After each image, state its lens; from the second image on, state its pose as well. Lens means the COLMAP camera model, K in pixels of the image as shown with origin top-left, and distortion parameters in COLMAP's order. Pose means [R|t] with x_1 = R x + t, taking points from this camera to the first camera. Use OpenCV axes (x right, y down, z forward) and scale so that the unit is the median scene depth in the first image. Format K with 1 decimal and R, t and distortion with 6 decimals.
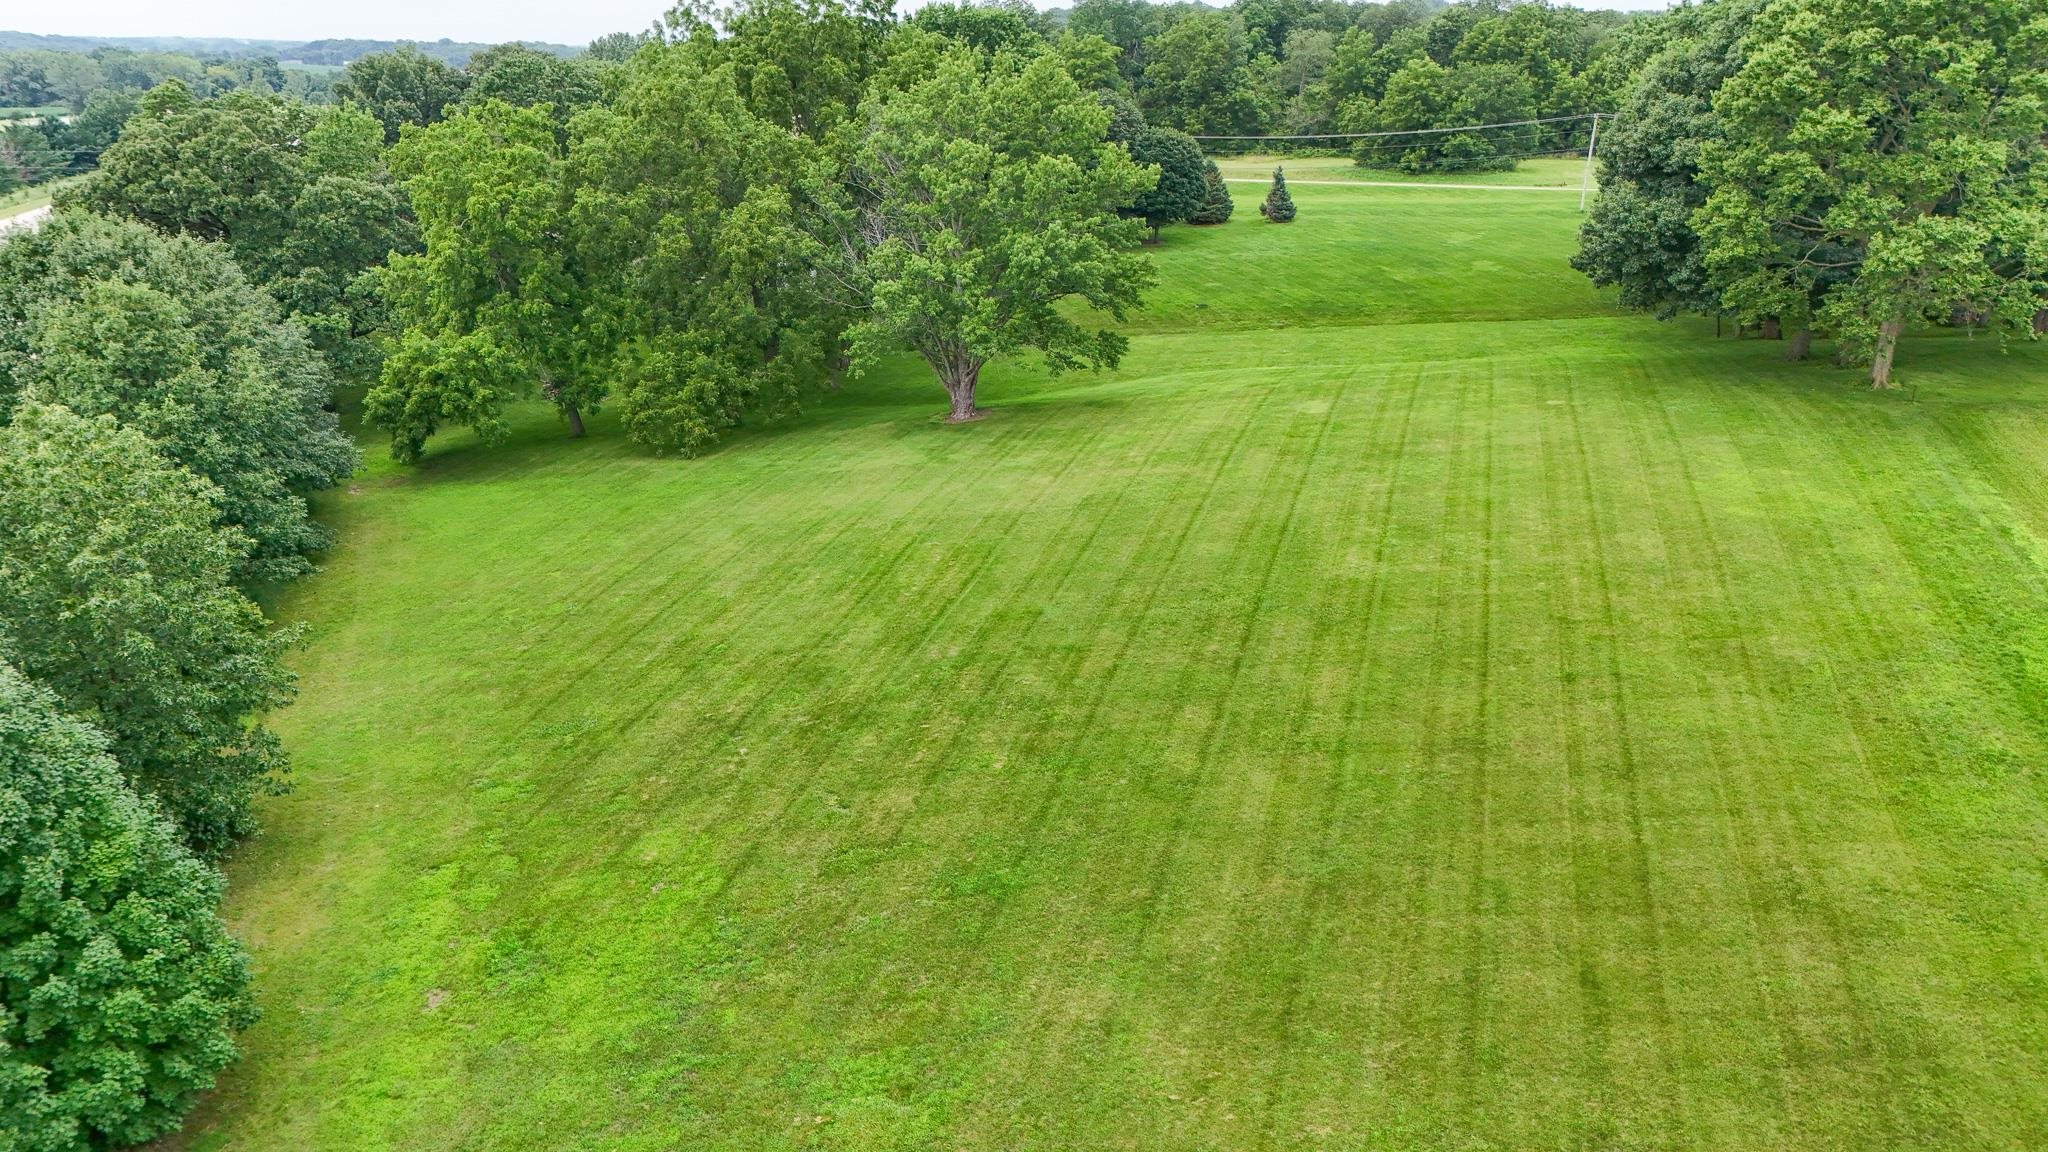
lens RADIAL K [[1419.3, 0, 1028.2], [0, 1419.3, 574.8], [0, 0, 1]] dist [-0.002538, -0.004774]
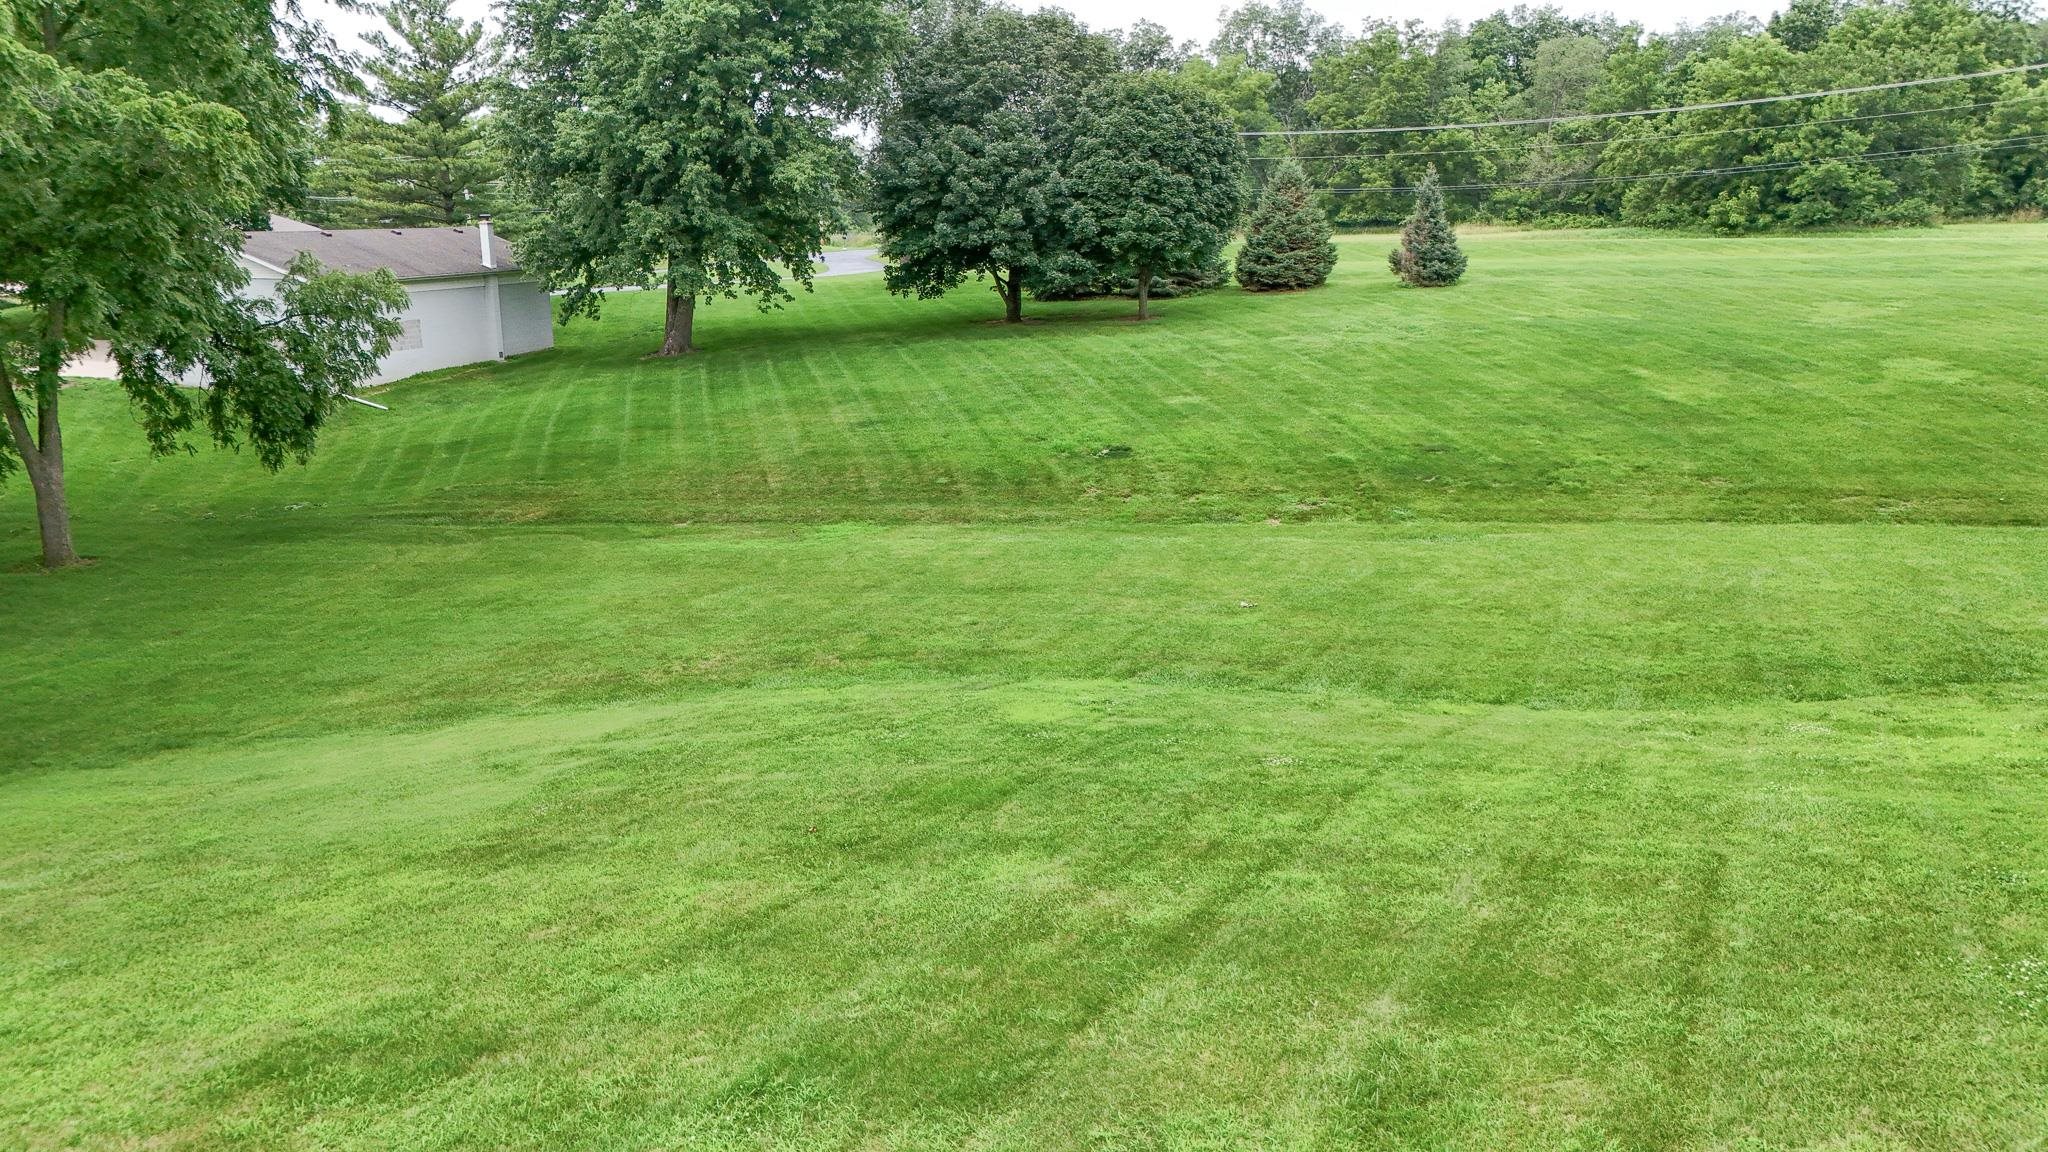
lens RADIAL K [[1419.3, 0, 1019.5], [0, 1419.3, 579.0], [0, 0, 1]] dist [-0.002538, -0.004774]
pose [[0.978164, 0.048286, -0.202149, 0.117299], [-0.066981, 0.993982, -0.086682, -0.080342], [0.196747, 0.098329, 0.975511, 0.417473]]
